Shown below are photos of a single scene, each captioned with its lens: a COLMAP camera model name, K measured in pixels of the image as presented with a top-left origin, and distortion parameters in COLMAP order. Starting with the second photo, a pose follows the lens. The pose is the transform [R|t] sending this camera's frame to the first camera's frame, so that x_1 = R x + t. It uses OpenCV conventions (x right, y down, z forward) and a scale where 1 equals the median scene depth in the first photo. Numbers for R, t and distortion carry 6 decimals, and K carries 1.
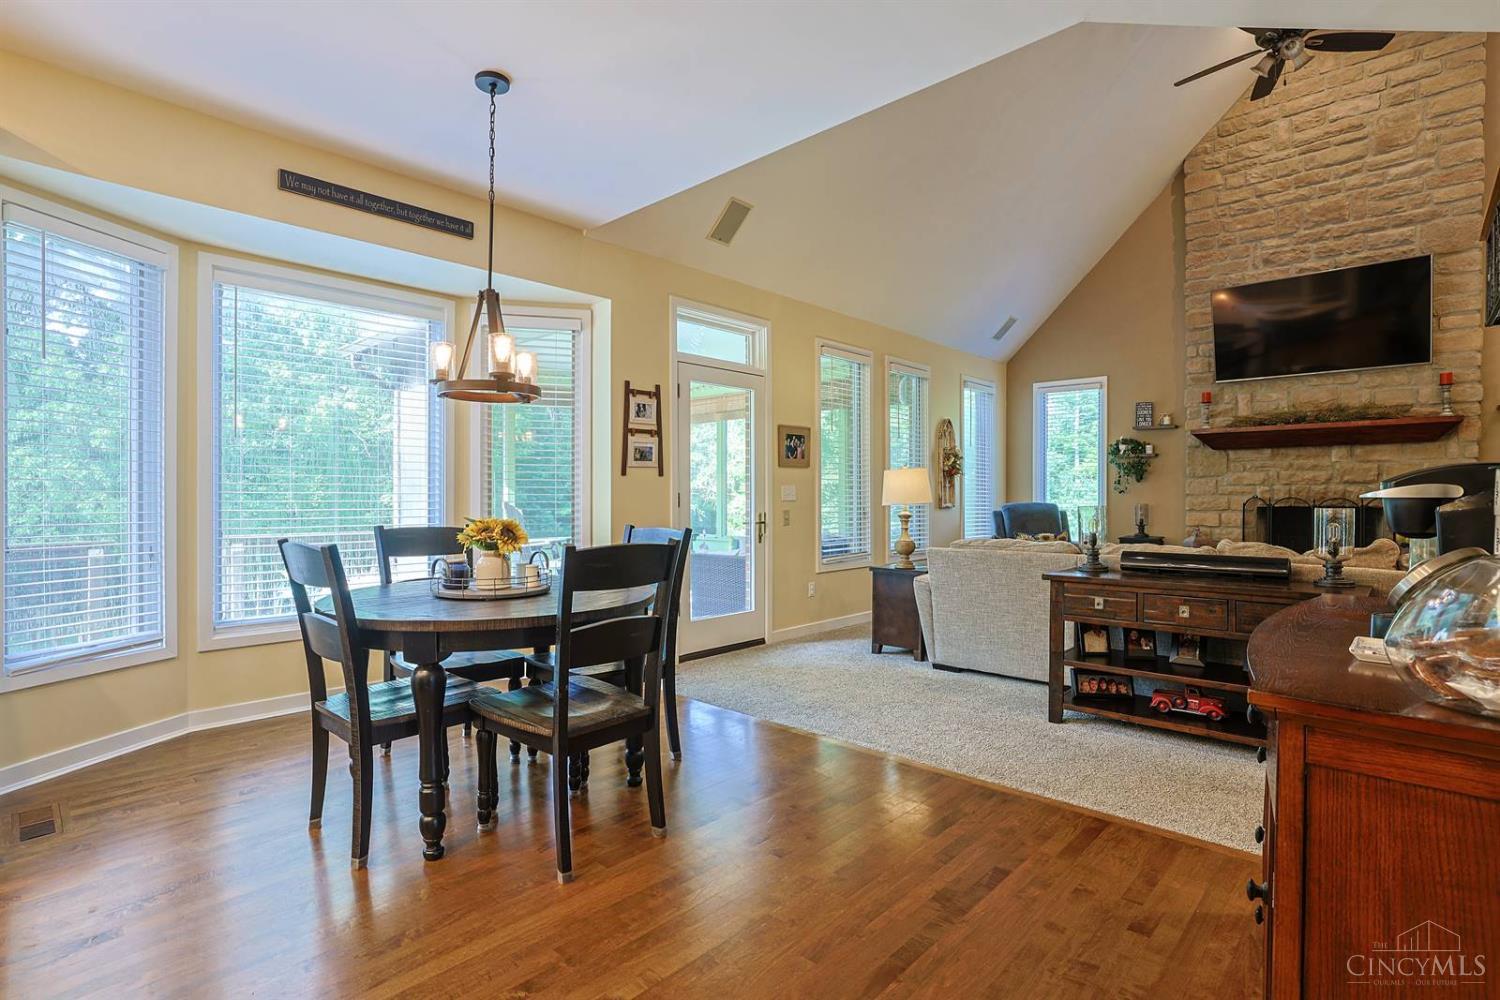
lens RADIAL K [[725.6, 0, 752.8], [0, 725.6, 497.4], [0, 0, 1]] dist [-0.034142, 0.010178]
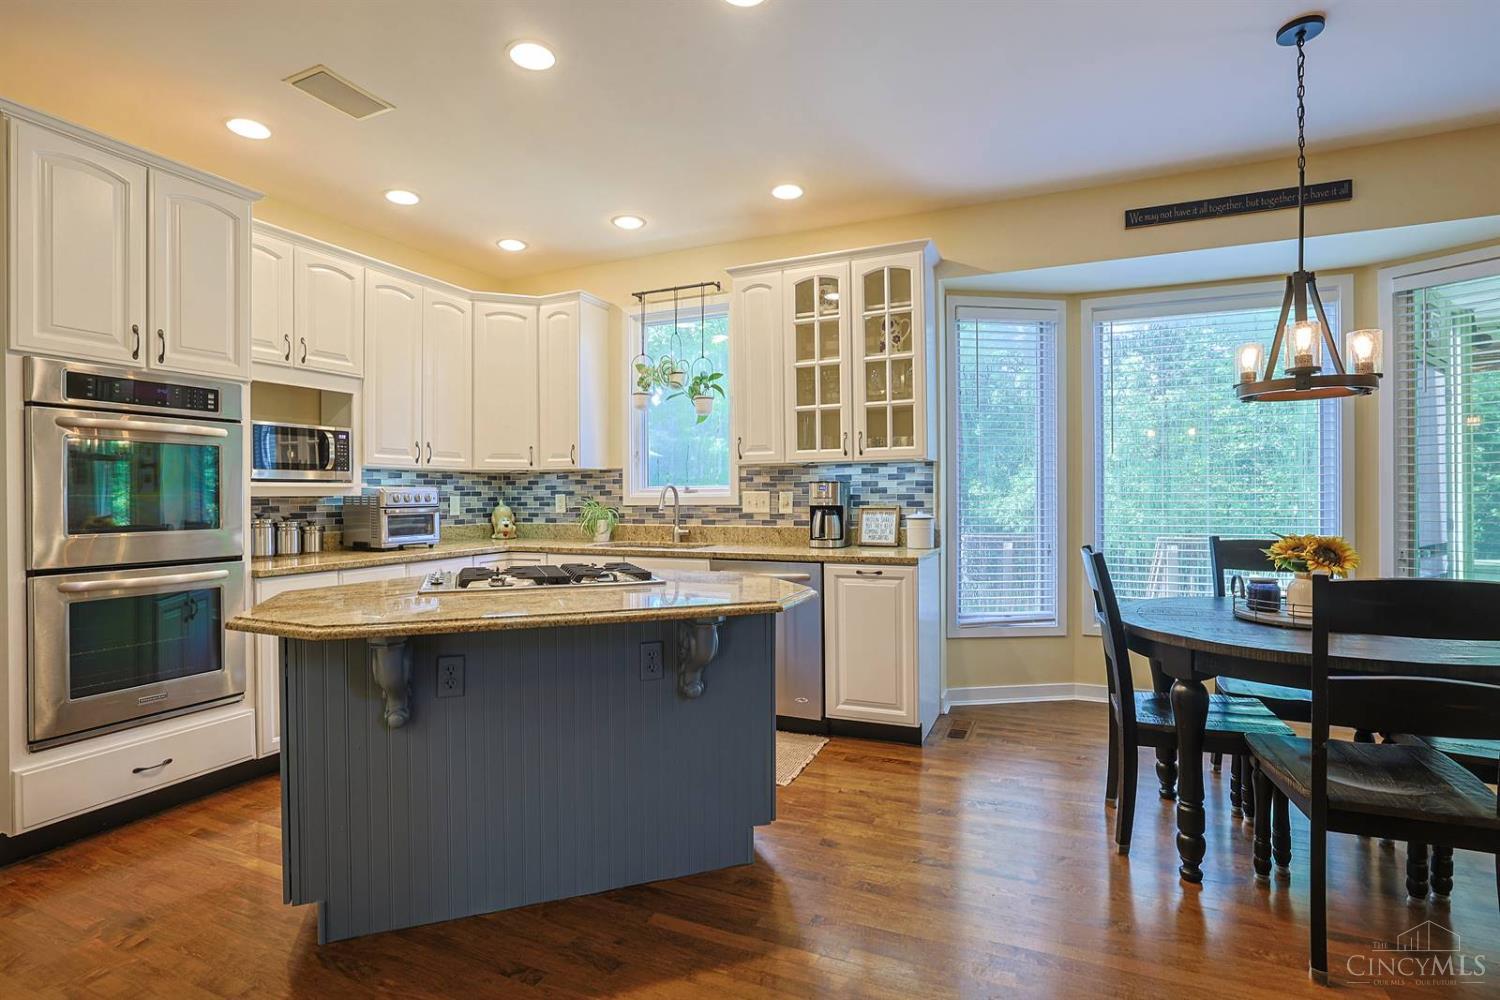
lens RADIAL K [[725.6, 0, 746.5], [0, 725.6, 499.0], [0, 0, 1]] dist [-0.034142, 0.010178]
pose [[0.326853, -0.000746, -0.945075, 0.128024], [0.001541, 0.999999, -0.000256, -0.008228], [0.945074, -0.001372, 0.326854, 0.049641]]
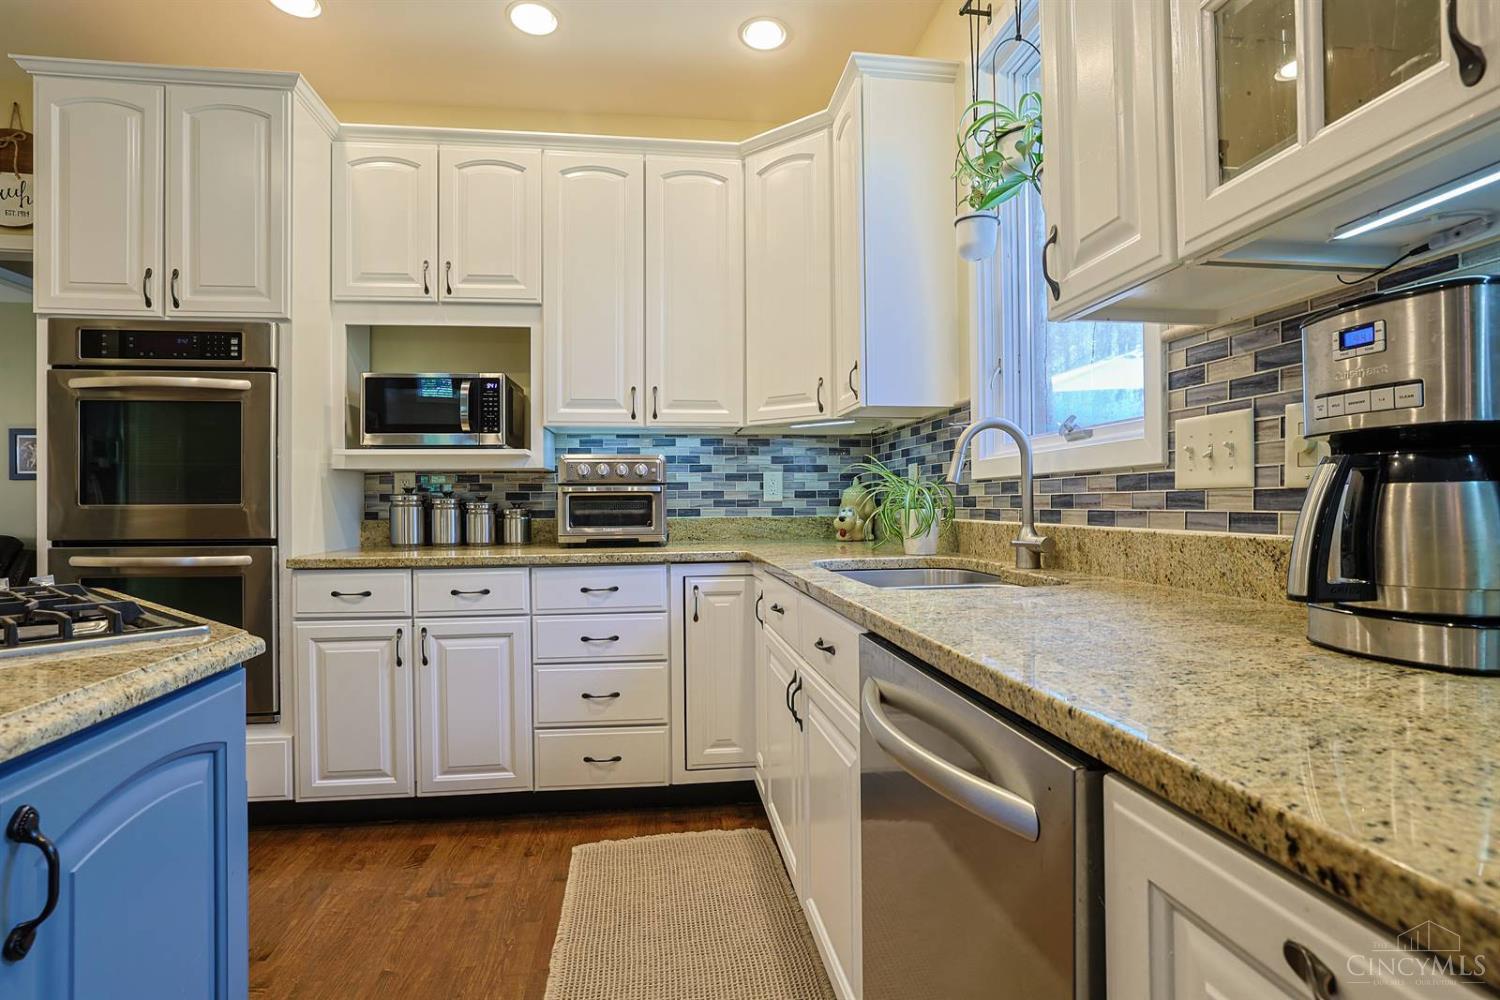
lens RADIAL K [[725.6, 0, 746.3], [0, 725.6, 498.2], [0, 0, 1]] dist [-0.034142, 0.010178]
pose [[-0.633354, -0.003614, -0.773854, -0.410656], [0.000344, 0.999988, -0.004951, 0.013674], [0.773862, -0.003402, -0.633345, 0.388166]]
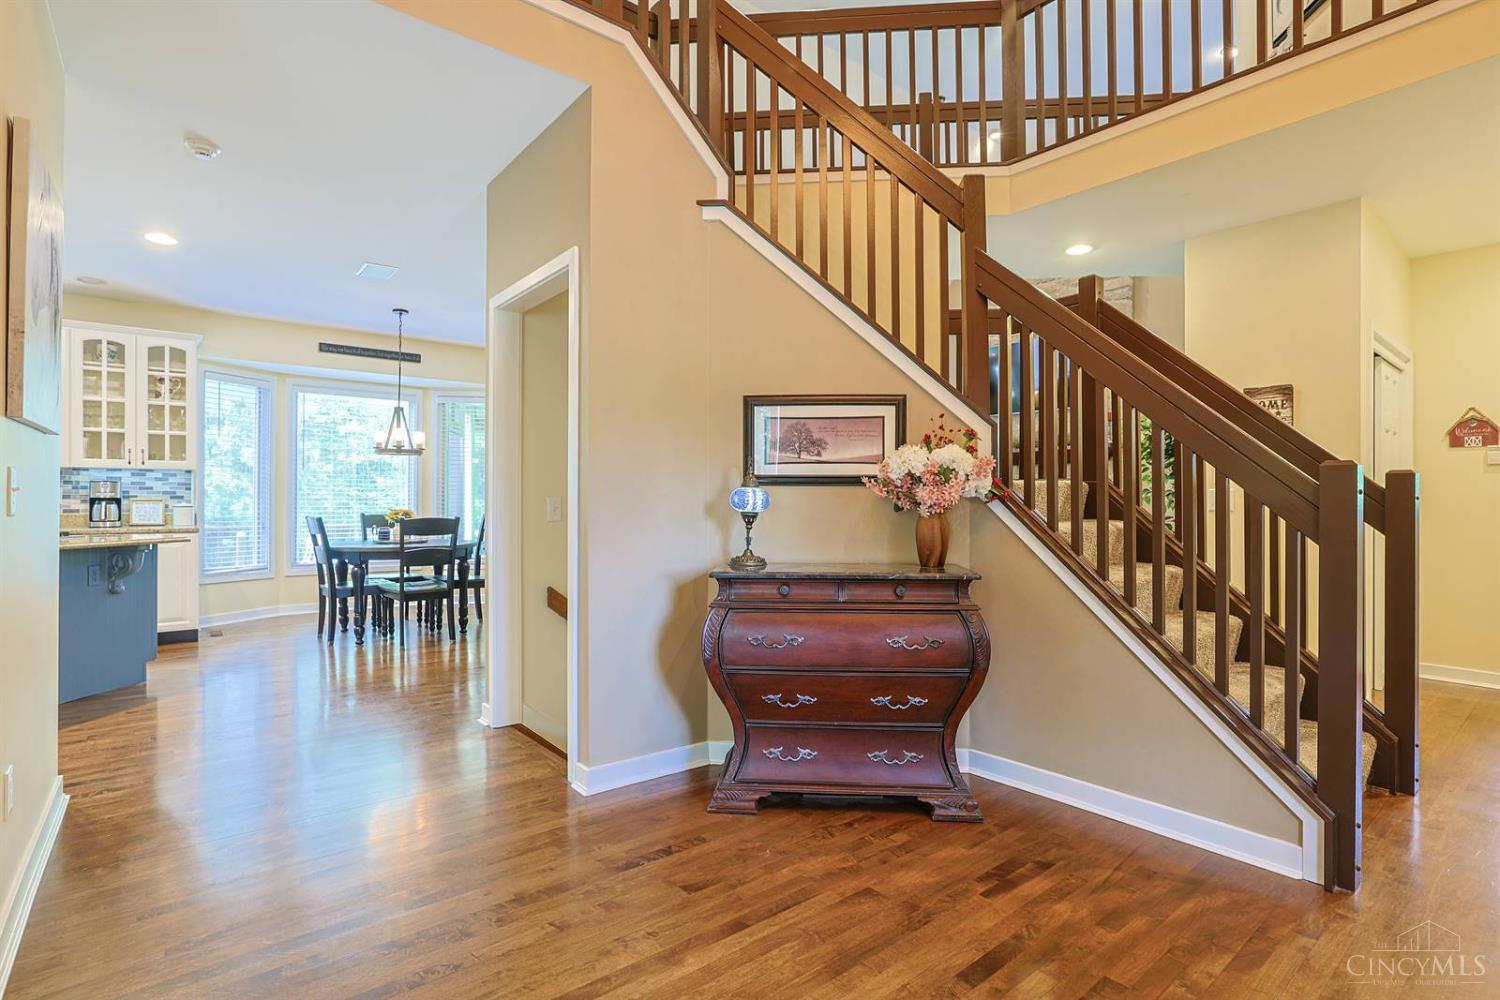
lens RADIAL K [[725.6, 0, 747.1], [0, 725.6, 495.7], [0, 0, 1]] dist [-0.034142, 0.010178]
pose [[0.991068, 0.001336, -0.133347, 0.562639], [-0.002539, 0.999958, -0.008848, 0.003008], [0.133330, 0.009108, 0.991030, -0.596593]]
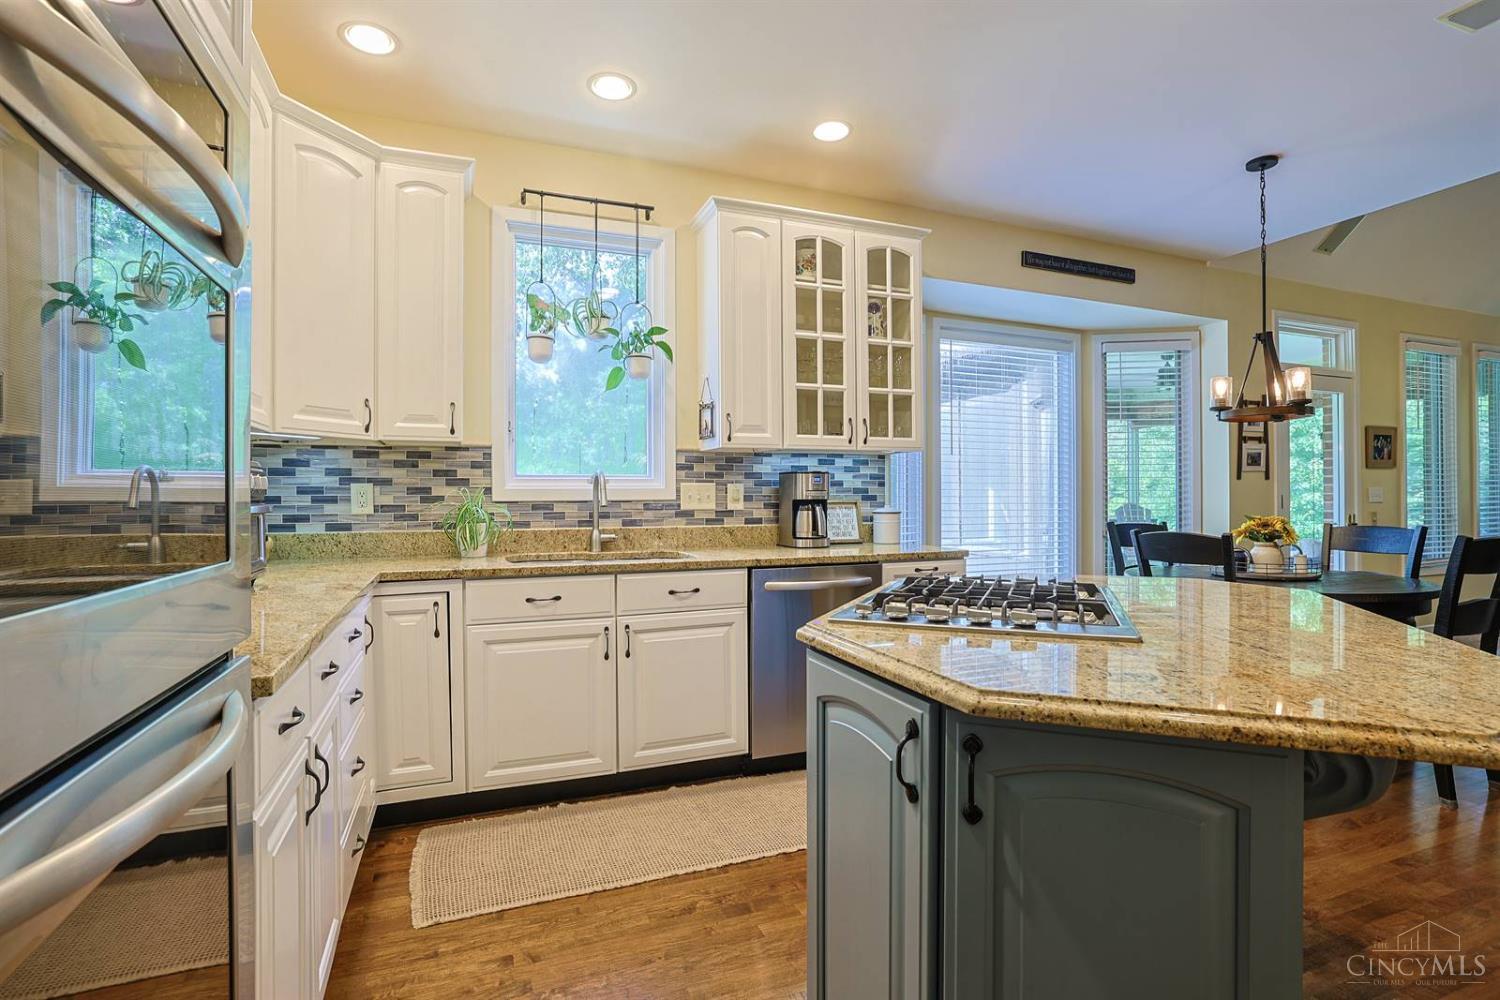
lens RADIAL K [[725.6, 0, 744.0], [0, 725.6, 498.4], [0, 0, 1]] dist [-0.034142, 0.010178]
pose [[0.904300, -0.002859, -0.426888, -0.368691], [0.002017, 0.999995, -0.002425, -0.000530], [0.426893, 0.001332, 0.904301, -0.277118]]
